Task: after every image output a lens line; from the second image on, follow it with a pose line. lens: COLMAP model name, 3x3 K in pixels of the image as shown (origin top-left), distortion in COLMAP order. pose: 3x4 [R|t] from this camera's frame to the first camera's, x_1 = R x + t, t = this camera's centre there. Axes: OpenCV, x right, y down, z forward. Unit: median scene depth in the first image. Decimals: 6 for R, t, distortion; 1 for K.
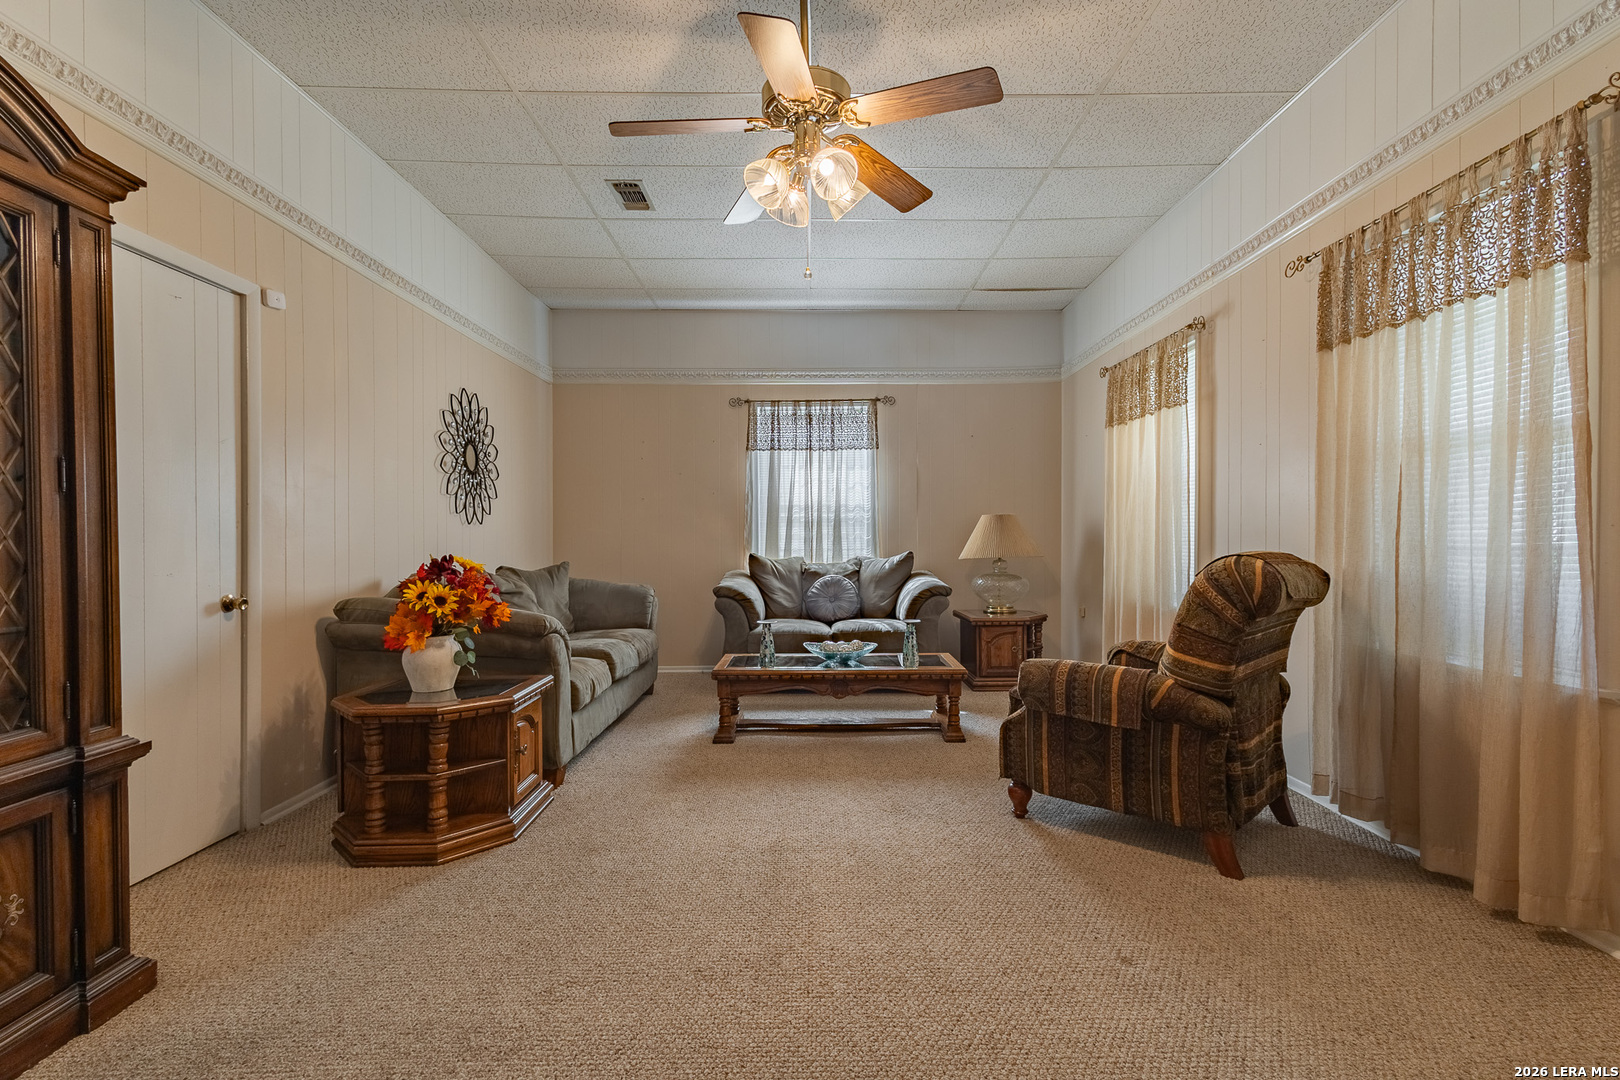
lens RADIAL K [[748.8, 0, 810.0], [0, 748.8, 540.0], [0, 0, 1]] dist [0.009104, -0.001160]
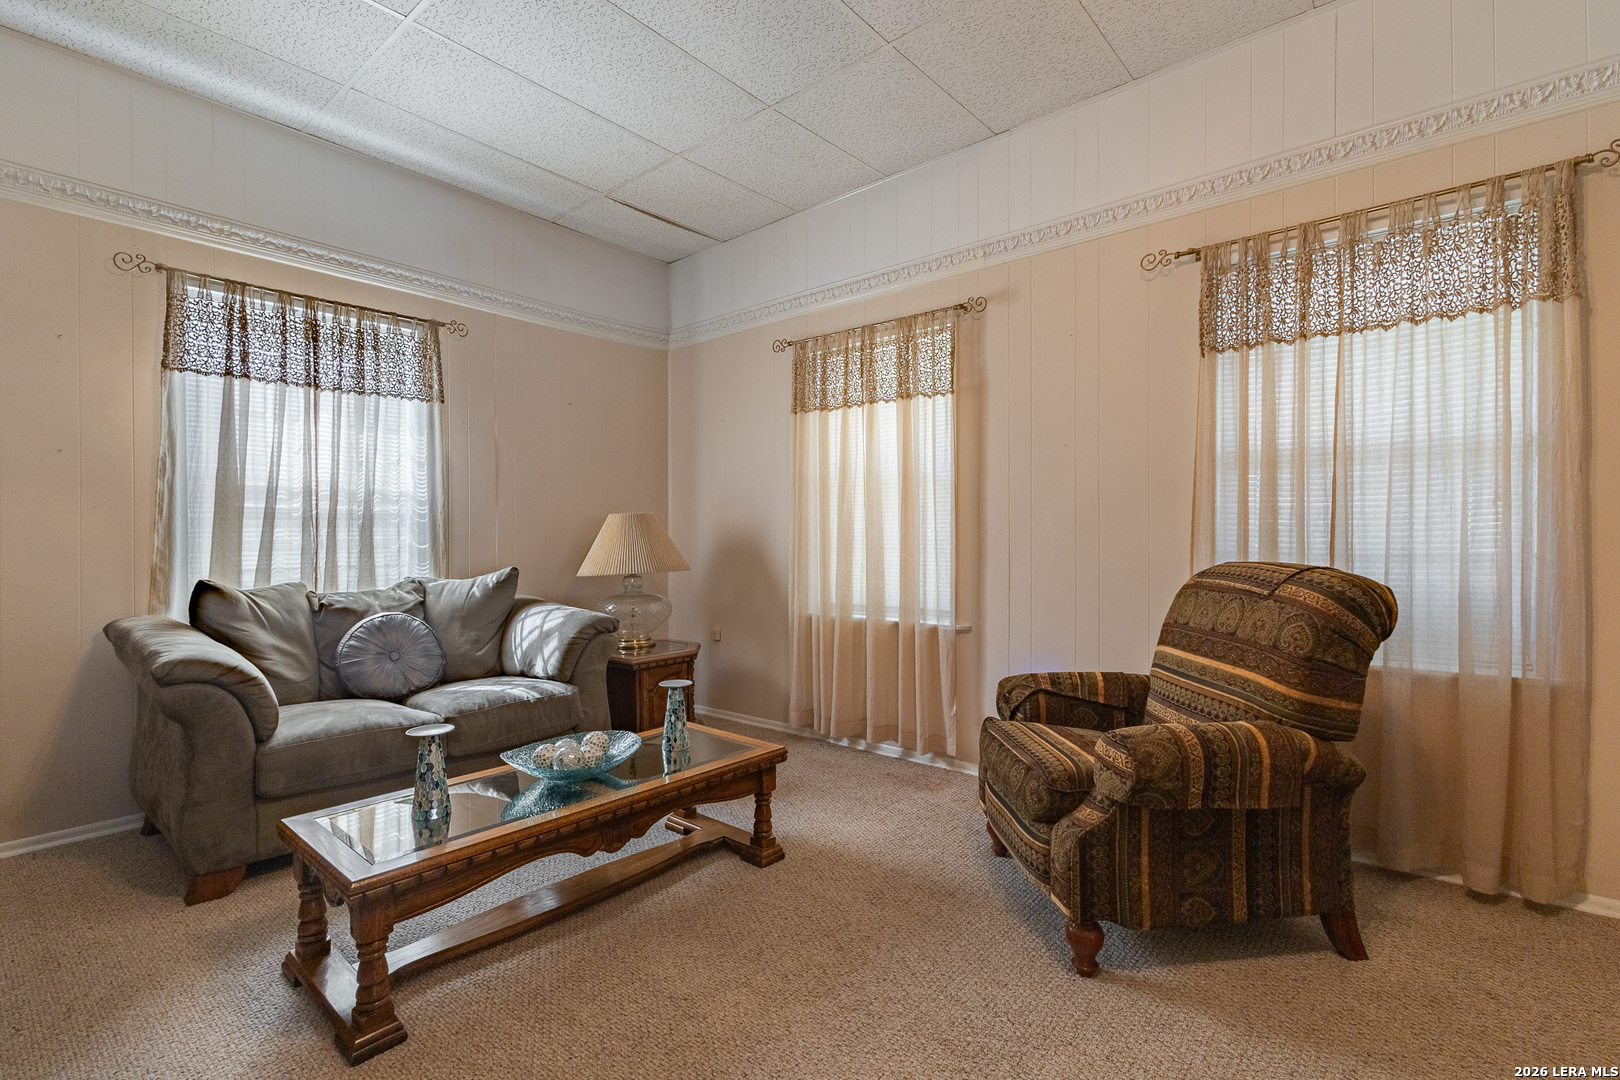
lens RADIAL K [[748.8, 0, 810.0], [0, 748.8, 540.0], [0, 0, 1]] dist [0.009104, -0.001160]
pose [[0.650381, -0.001855, 0.759606, -0.191000], [0.005163, 0.999985, -0.001979, -0.005542], [-0.759591, 0.005209, 0.650380, 0.379457]]
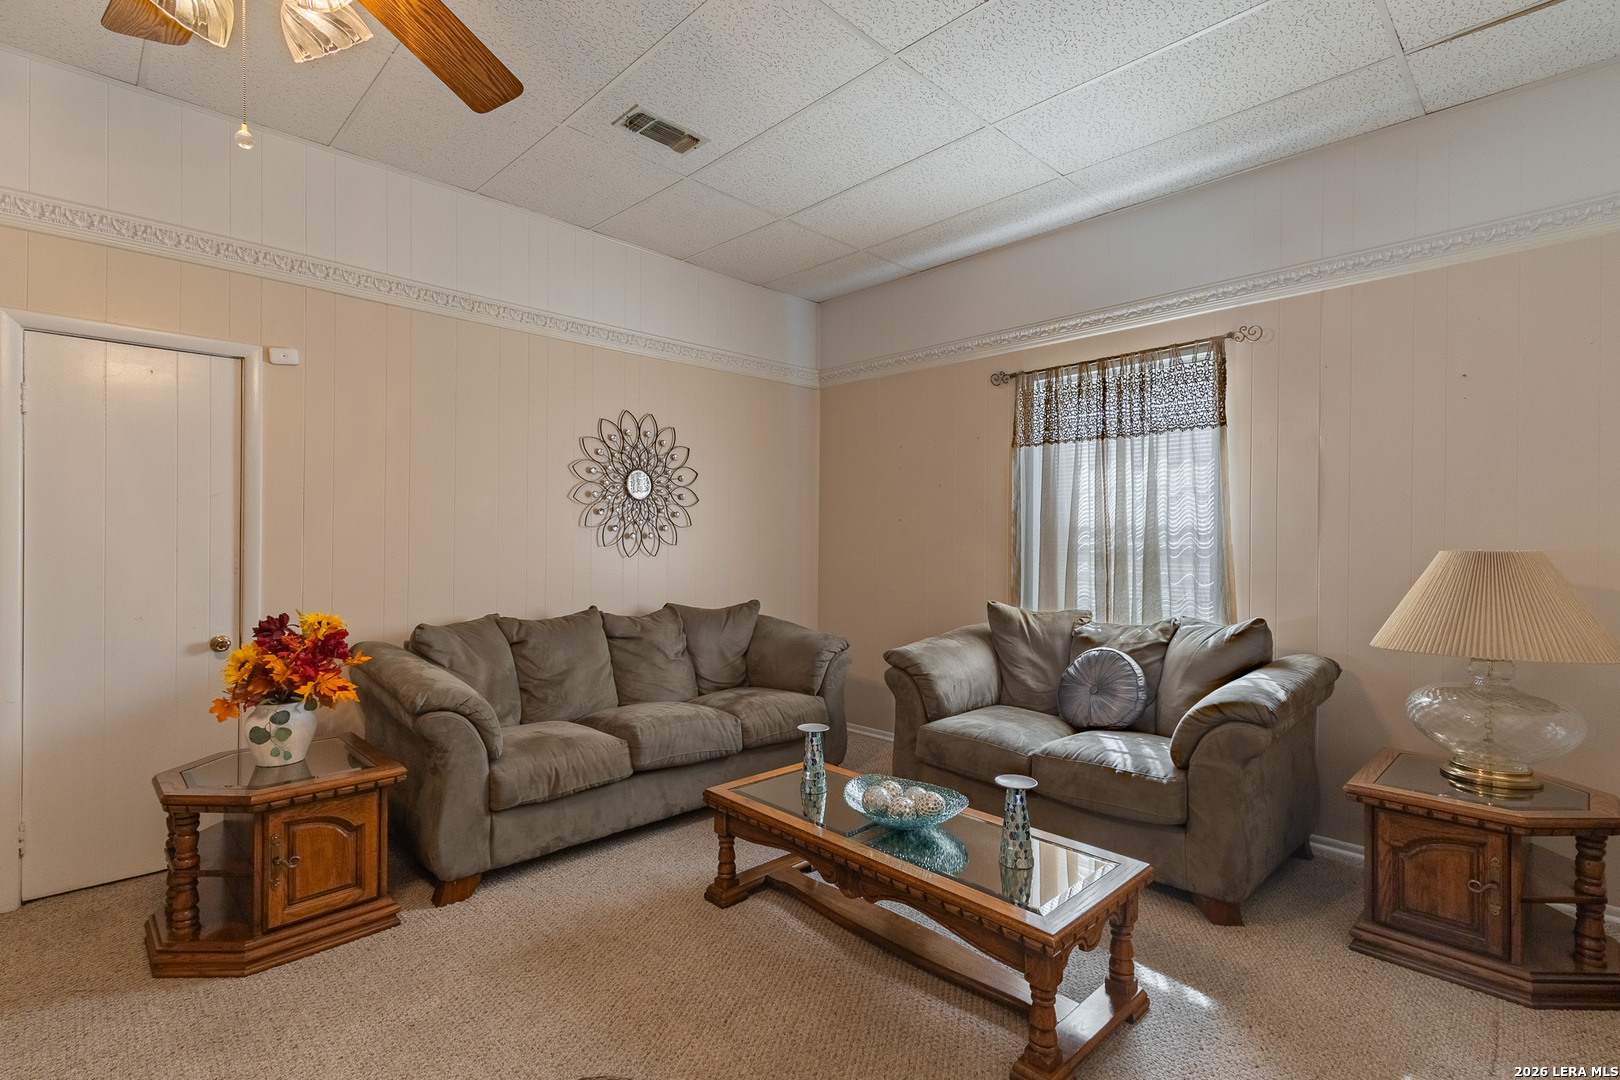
lens RADIAL K [[748.8, 0, 810.0], [0, 748.8, 540.0], [0, 0, 1]] dist [0.009104, -0.001160]
pose [[0.696114, 0.007818, -0.717889, 0.288010], [-0.010054, 0.999949, 0.001141, -0.036038], [0.717861, 0.006423, 0.696157, 0.411502]]
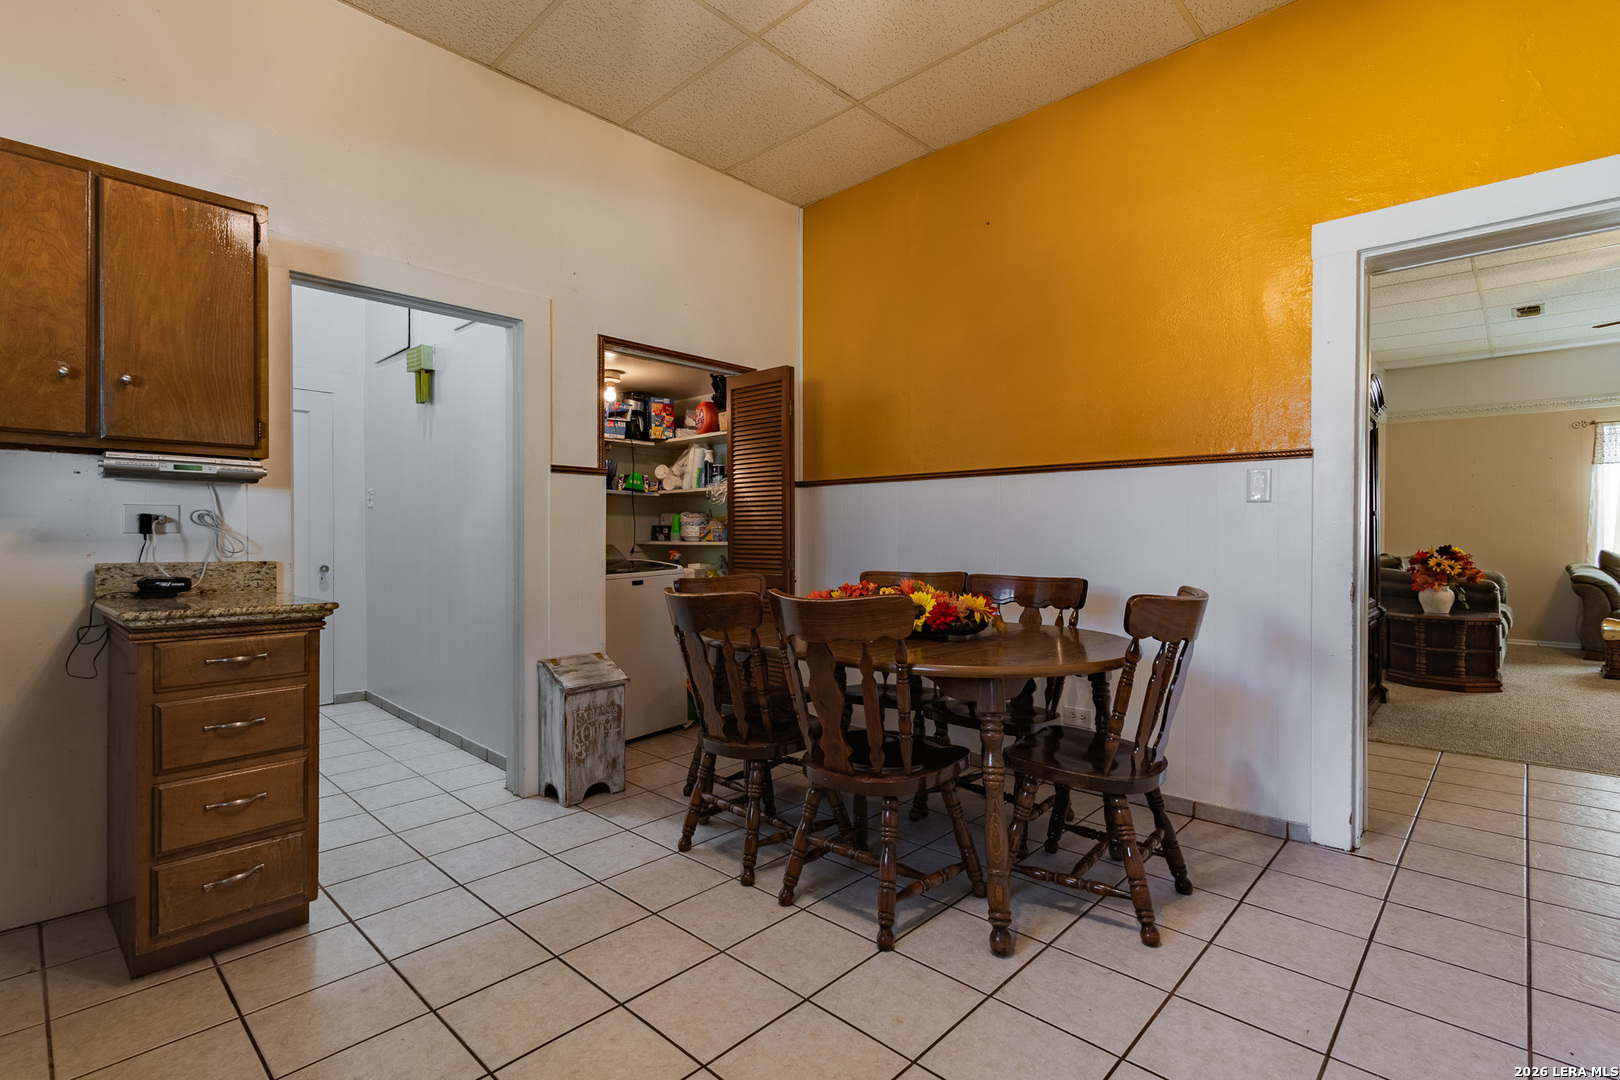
lens RADIAL K [[748.8, 0, 810.0], [0, 748.8, 540.0], [0, 0, 1]] dist [0.009104, -0.001160]
pose [[0.719480, 0.006360, -0.694484, -0.152407], [-0.006434, 0.999976, 0.002492, 0.006615], [0.694484, 0.002676, 0.719503, -0.763056]]
